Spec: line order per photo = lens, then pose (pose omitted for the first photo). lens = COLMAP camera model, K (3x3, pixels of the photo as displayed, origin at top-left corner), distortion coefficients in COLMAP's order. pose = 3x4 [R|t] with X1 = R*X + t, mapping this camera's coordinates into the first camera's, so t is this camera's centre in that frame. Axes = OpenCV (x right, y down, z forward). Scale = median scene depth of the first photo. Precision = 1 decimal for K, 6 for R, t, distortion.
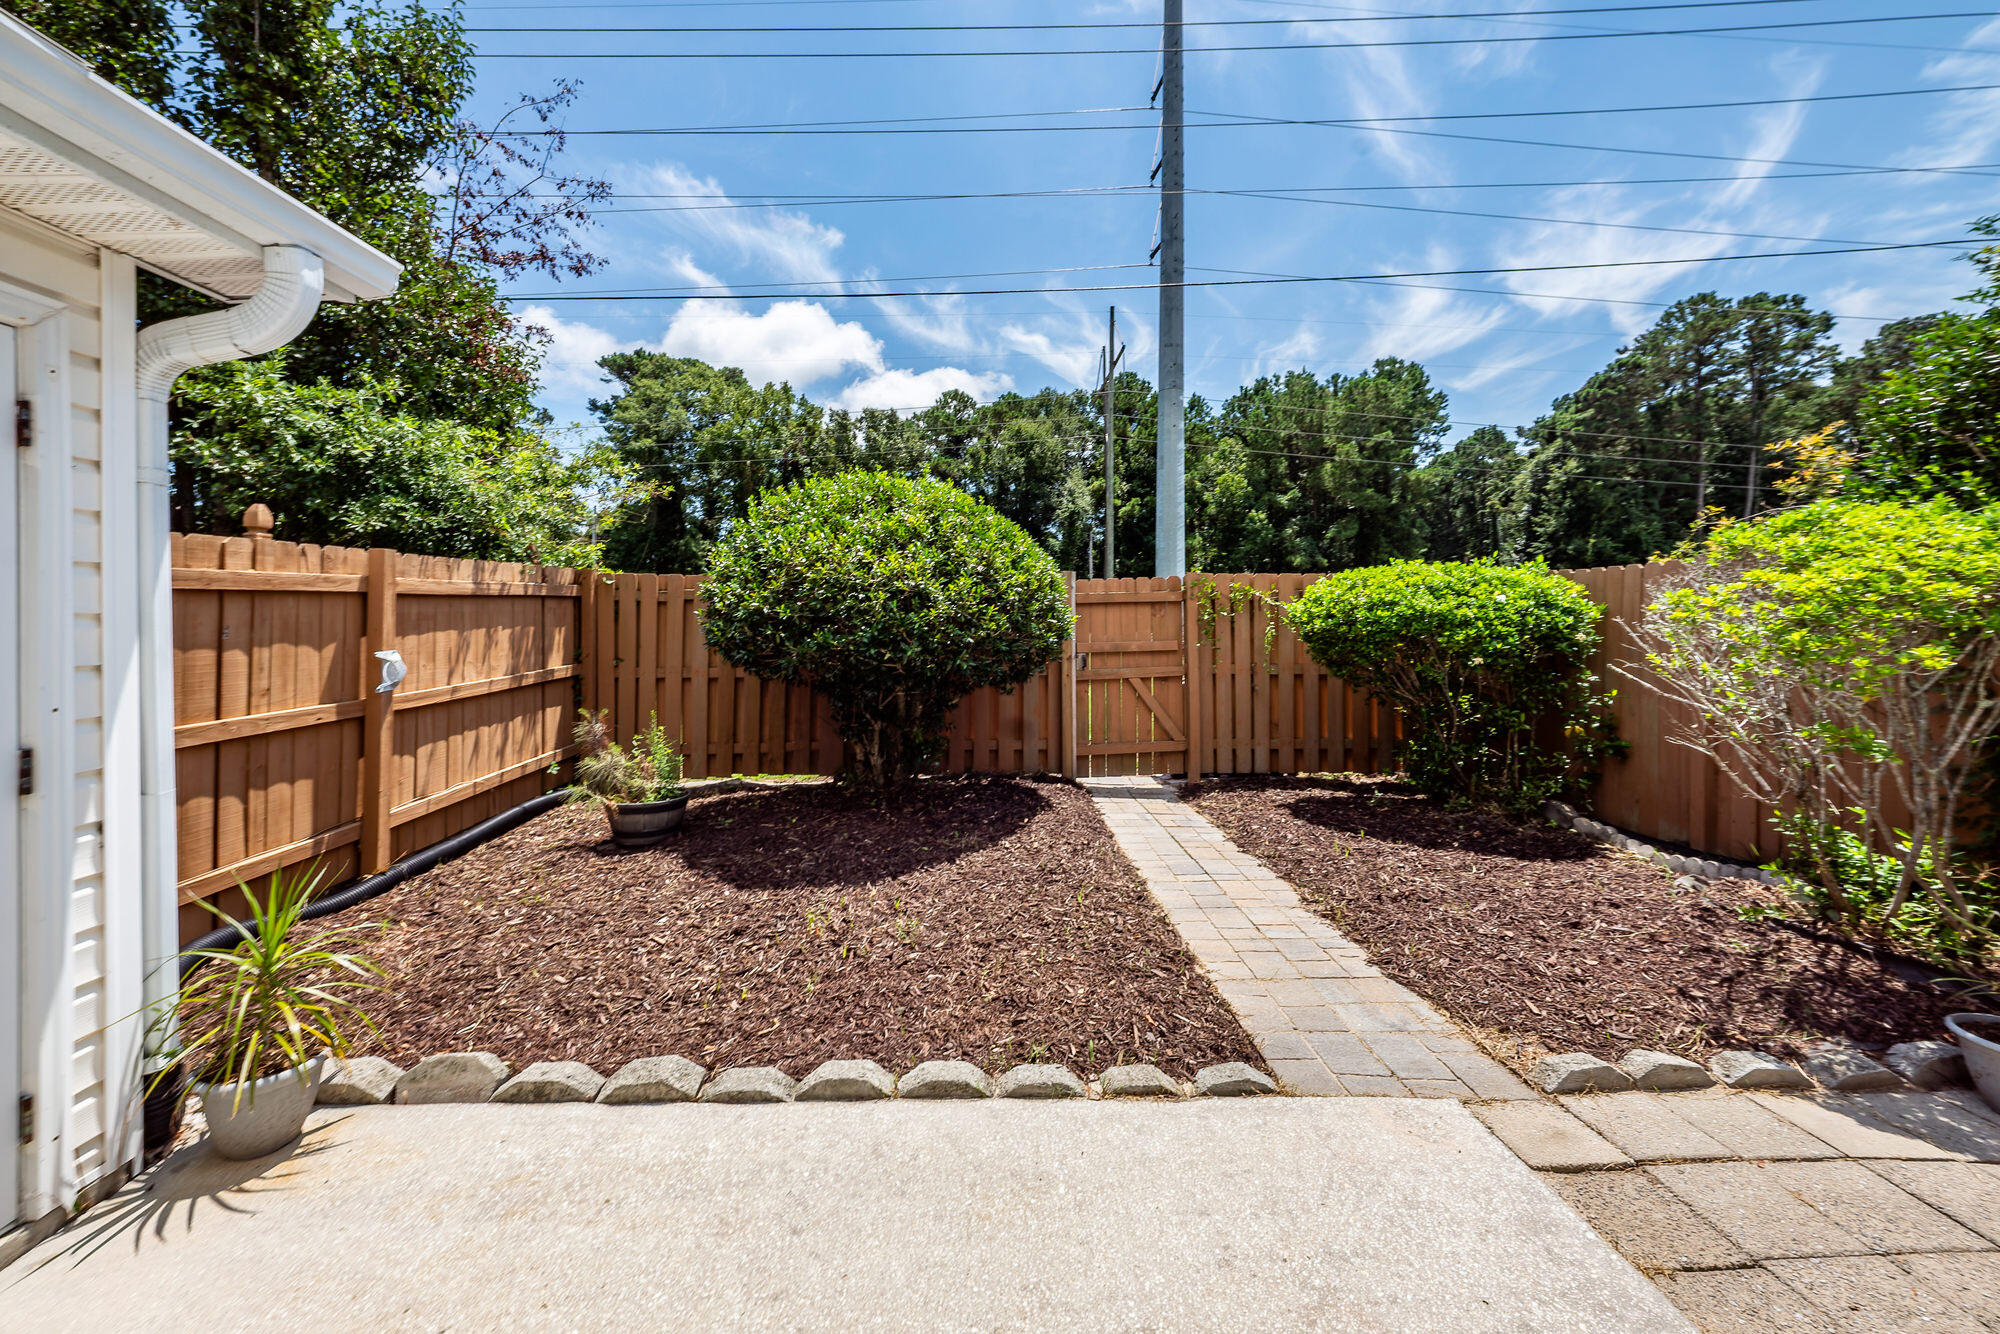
lens RADIAL K [[773.8, 0, 997.9], [0, 773.8, 610.1], [0, 0, 1]] dist [0.029474, -0.013110]
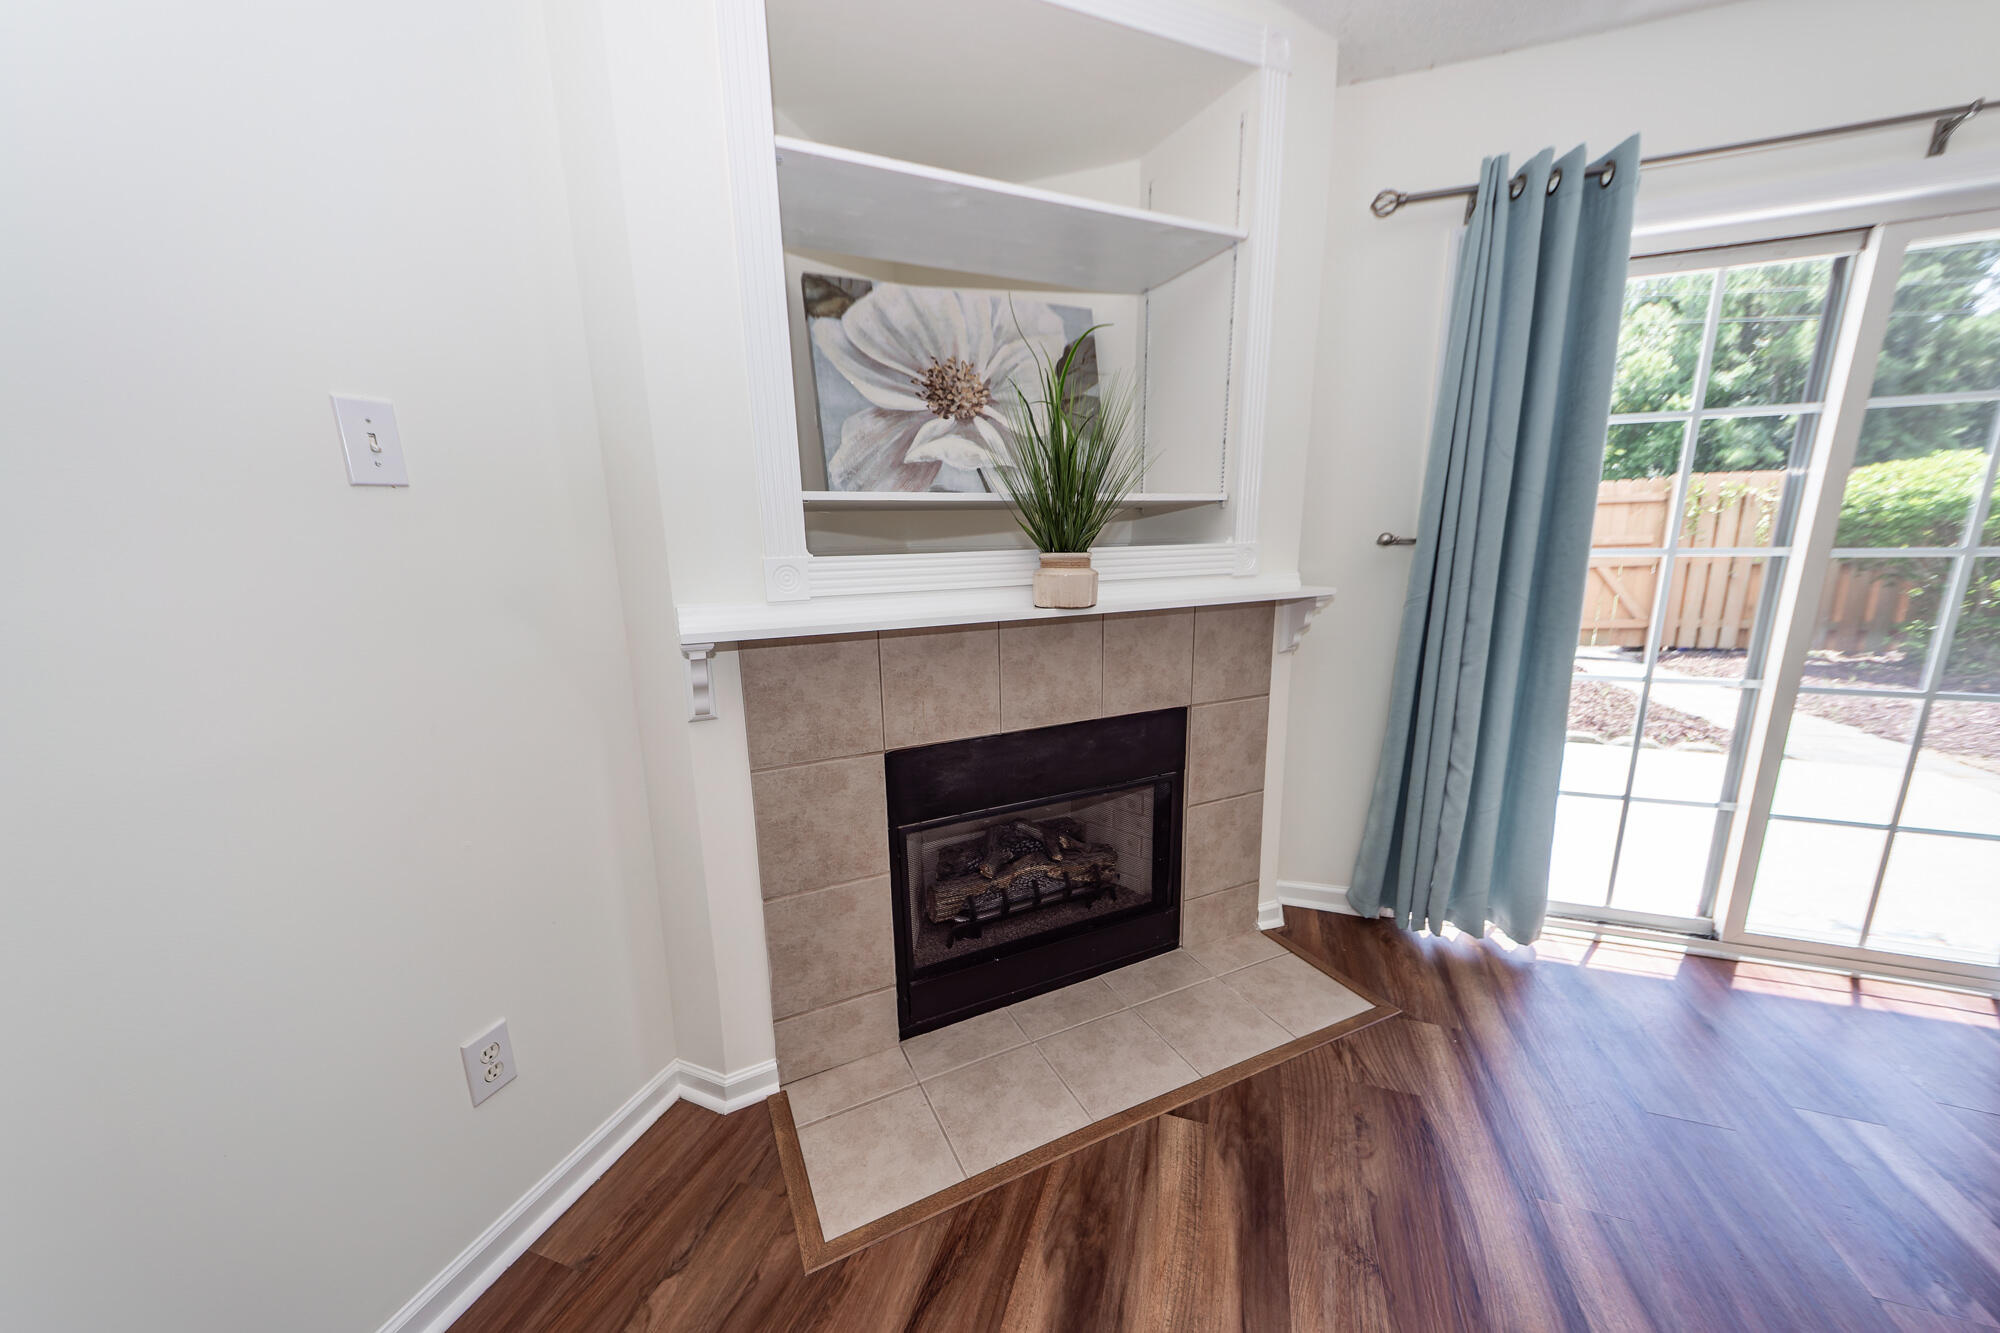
lens RADIAL K [[709.9, 0, 1000.0], [0, 709.9, 680.2], [0, 0, 1]] dist [0.014212, -0.000163]
pose [[0.922010, 0.063396, -0.381941, -0.258065], [0.016732, 0.979057, 0.202898, 0.017204], [0.386805, -0.193465, 0.901639, -0.424694]]
